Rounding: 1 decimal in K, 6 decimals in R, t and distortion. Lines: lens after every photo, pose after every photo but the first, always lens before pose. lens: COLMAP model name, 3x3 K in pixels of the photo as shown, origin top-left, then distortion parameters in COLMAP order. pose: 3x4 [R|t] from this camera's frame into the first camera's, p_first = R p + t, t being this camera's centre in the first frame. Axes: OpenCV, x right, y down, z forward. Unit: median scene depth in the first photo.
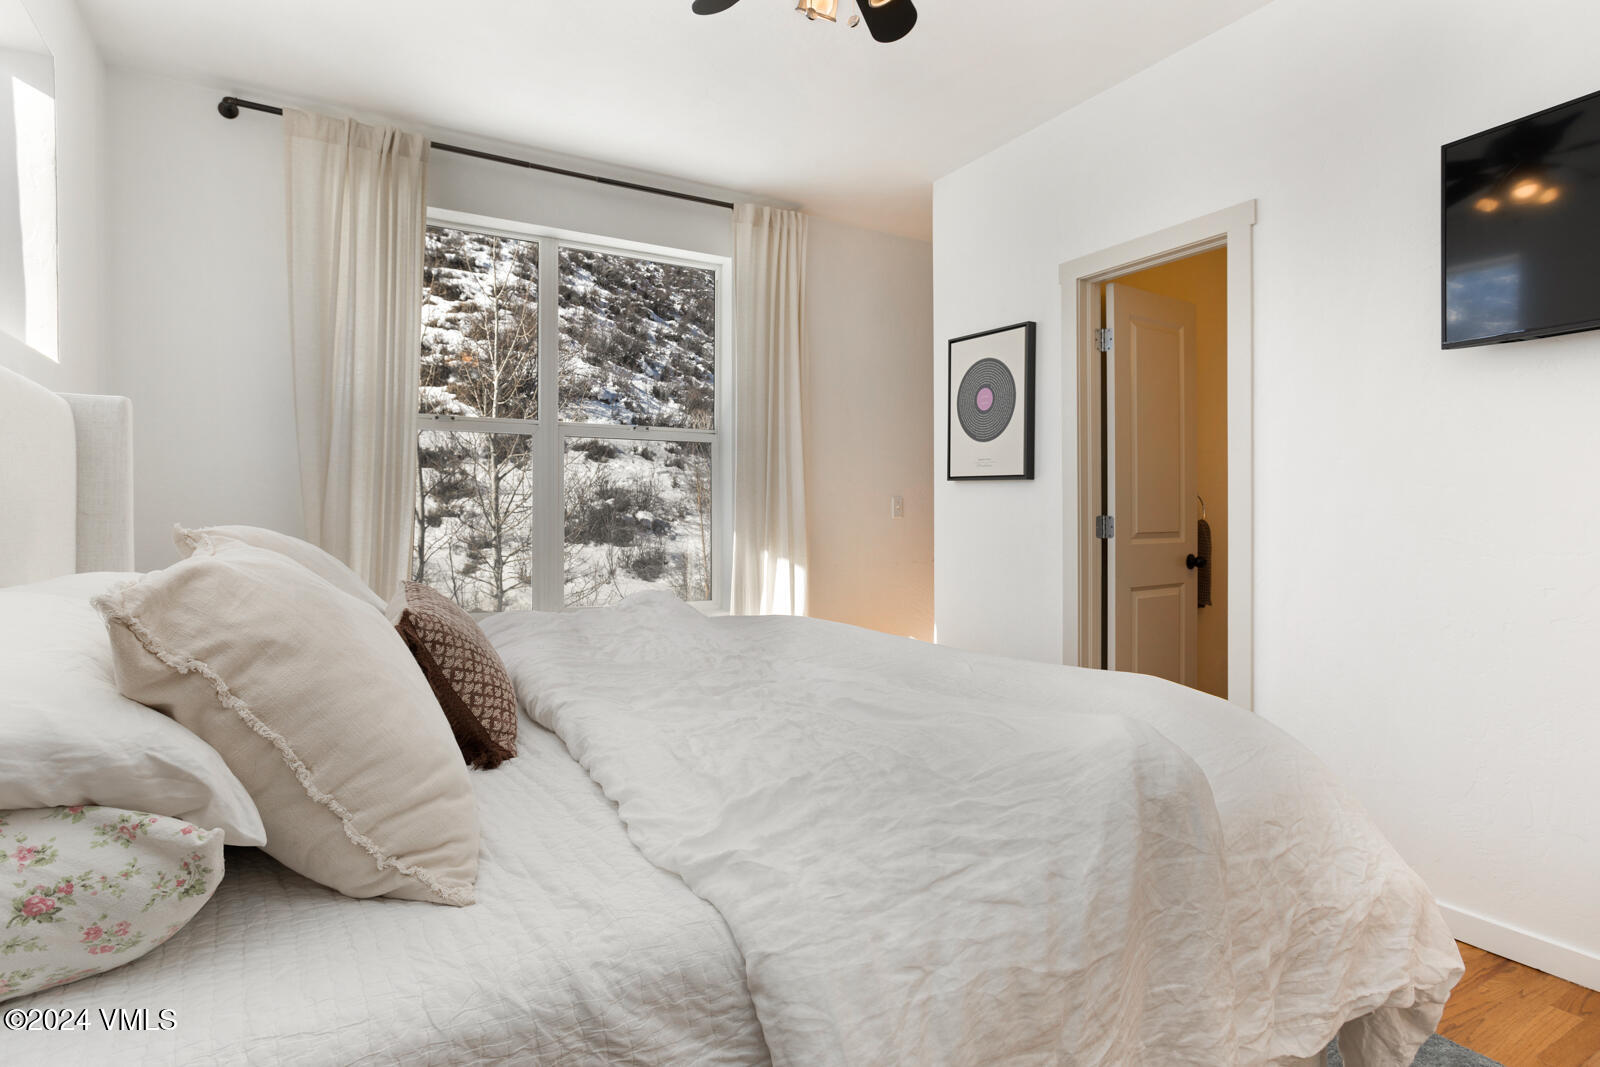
lens RADIAL K [[841.7, 0, 792.1], [0, 841.7, 518.8], [0, 0, 1]] dist [-0.018510, 0.000637]
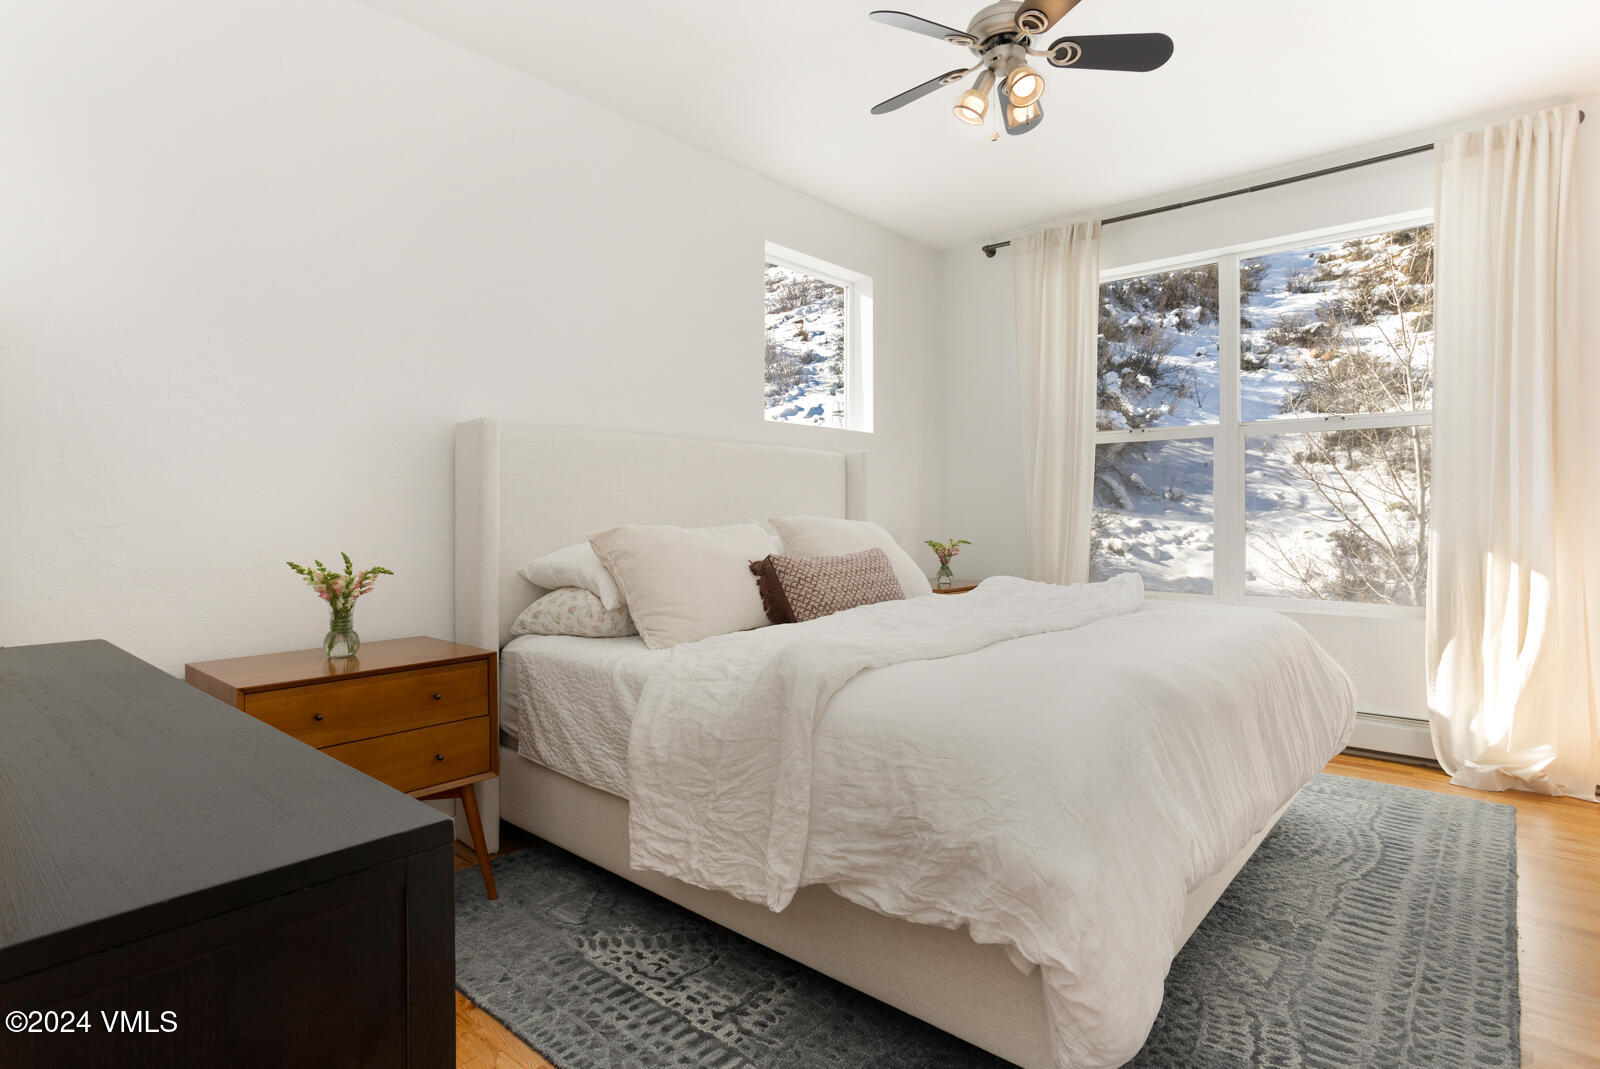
lens RADIAL K [[841.7, 0, 811.5], [0, 841.7, 528.5], [0, 0, 1]] dist [-0.018510, 0.000637]
pose [[0.322112, 0.016417, -0.946559, 2.166743], [-0.000518, 0.999853, 0.017165, 0.004369], [0.946701, -0.005039, 0.322073, 0.532635]]
